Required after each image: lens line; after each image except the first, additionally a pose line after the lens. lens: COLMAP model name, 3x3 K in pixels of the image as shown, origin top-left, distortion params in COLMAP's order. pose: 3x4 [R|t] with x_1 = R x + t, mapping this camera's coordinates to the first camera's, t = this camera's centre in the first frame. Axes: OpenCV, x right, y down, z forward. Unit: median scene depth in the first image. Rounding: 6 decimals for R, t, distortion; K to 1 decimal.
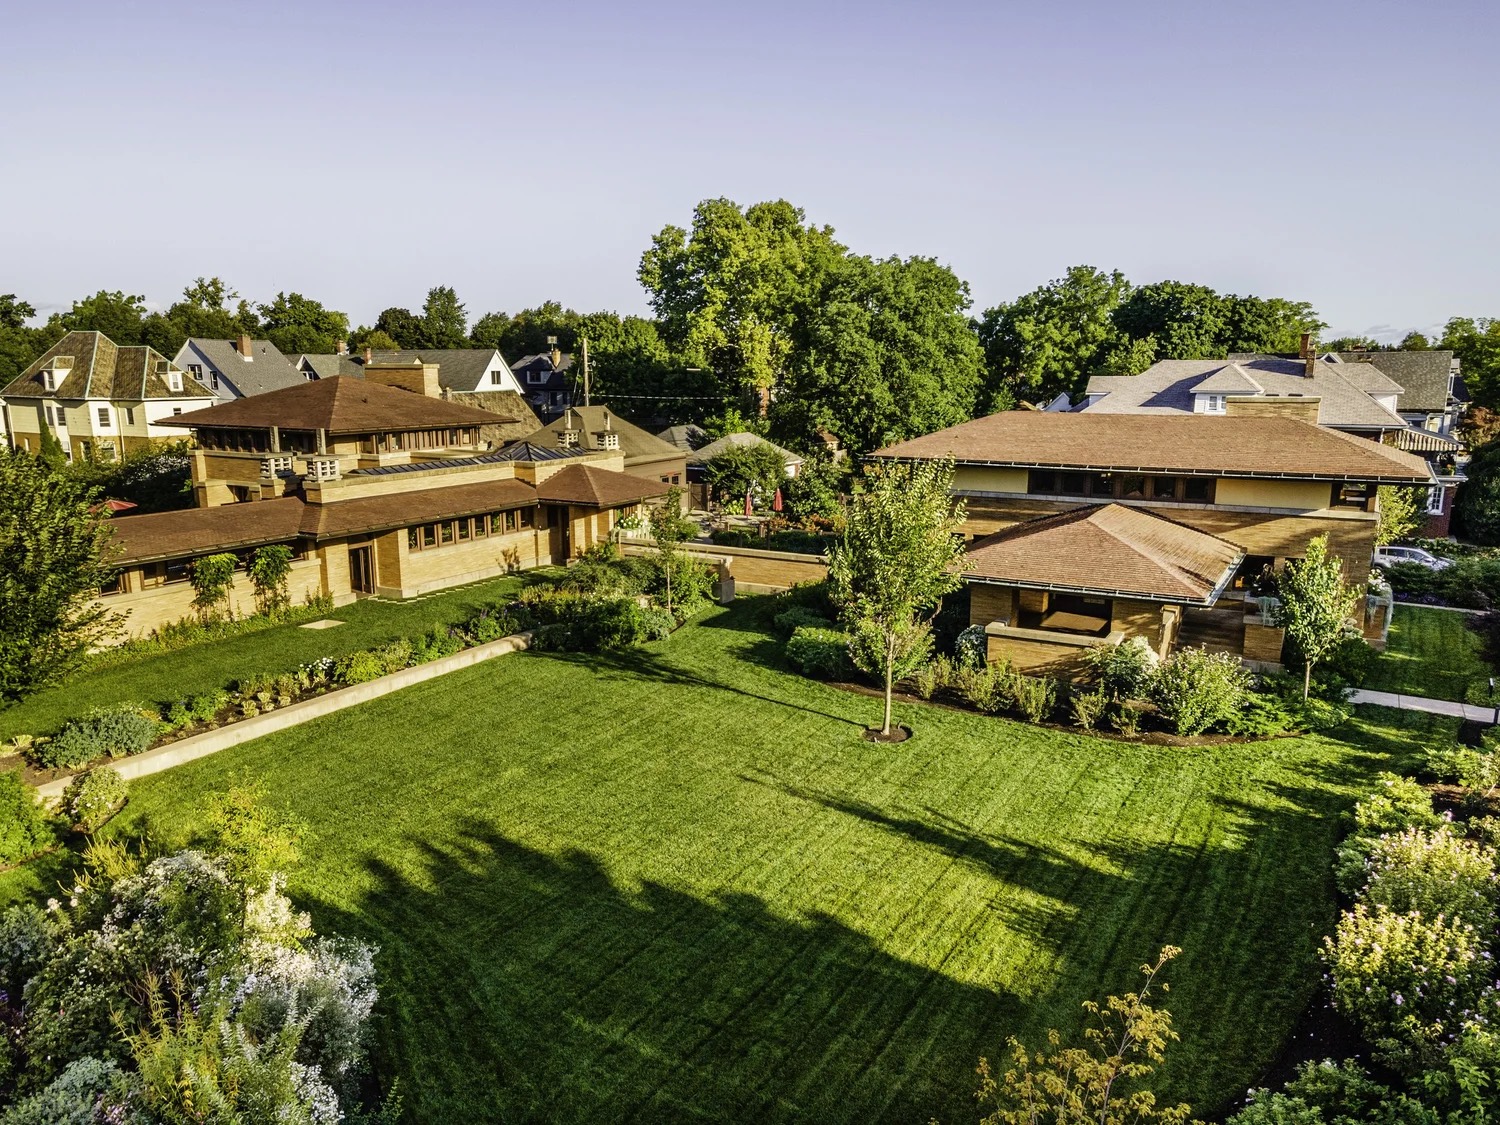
lens RADIAL K [[1114.8, 0, 748.1], [0, 1114.8, 591.9], [0, 0, 1]] dist [0.040685, 0.012103]
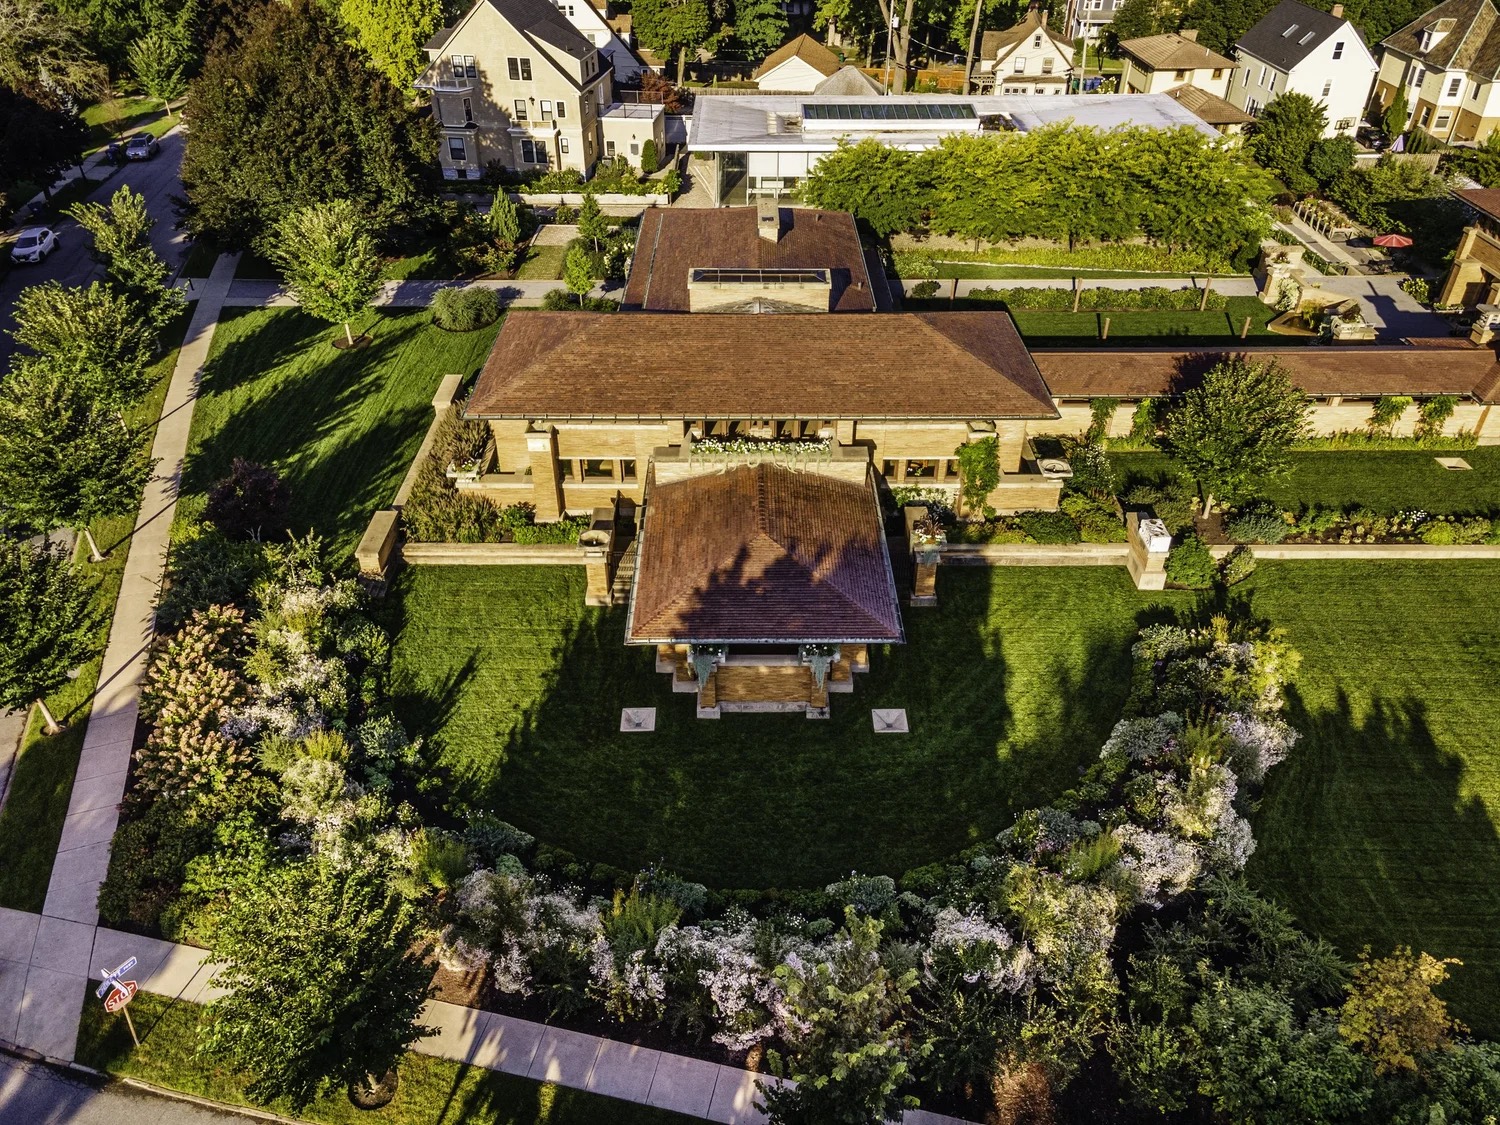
lens RADIAL K [[1114.8, 0, 748.6], [0, 1114.8, 548.8], [0, 0, 1]] dist [0.040685, 0.012103]
pose [[0.494329, 0.482993, -0.722742, 0.145171], [-0.182297, 0.870543, 0.457081, -0.219272], [0.849945, -0.094195, 0.518383, -0.264045]]
